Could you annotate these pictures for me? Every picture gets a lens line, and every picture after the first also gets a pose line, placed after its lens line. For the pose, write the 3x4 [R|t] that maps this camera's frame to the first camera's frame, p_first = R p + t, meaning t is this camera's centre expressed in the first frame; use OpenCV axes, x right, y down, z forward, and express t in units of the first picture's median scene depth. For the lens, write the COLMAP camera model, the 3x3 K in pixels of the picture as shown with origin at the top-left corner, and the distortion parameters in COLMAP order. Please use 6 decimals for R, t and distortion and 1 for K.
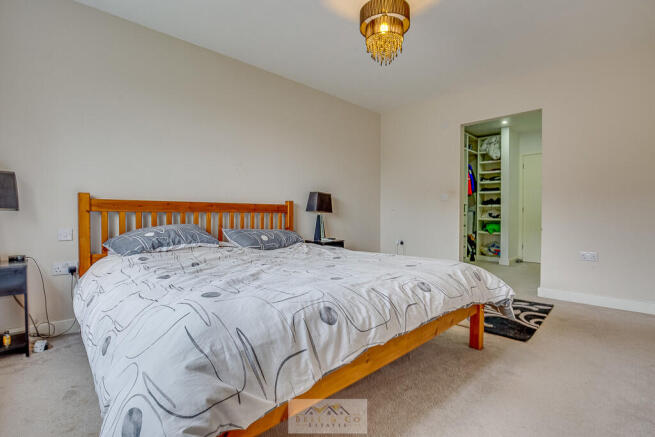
lens RADIAL K [[306.2, 0, 328.1], [0, 306.2, 227.4], [0, 0, 1]] dist [-0.040681, -0.000153]
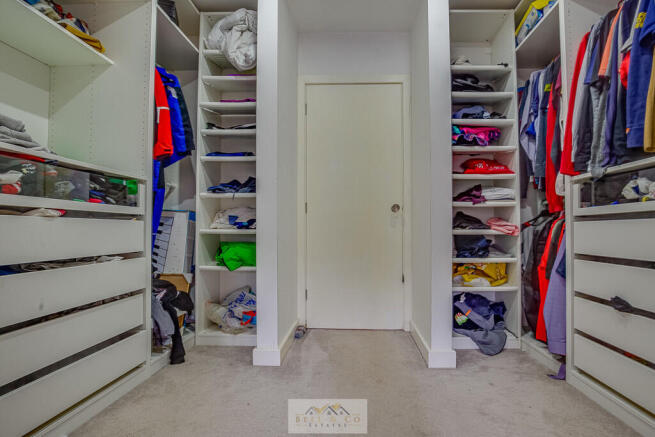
lens RADIAL K [[306.2, 0, 328.1], [0, 306.2, 227.4], [0, 0, 1]] dist [-0.040681, -0.000153]
pose [[0.755438, 0.004769, 0.655202, 0.379119], [0.017680, 0.999461, -0.027659, -0.019214], [-0.654981, 0.032479, 0.754947, 0.636223]]
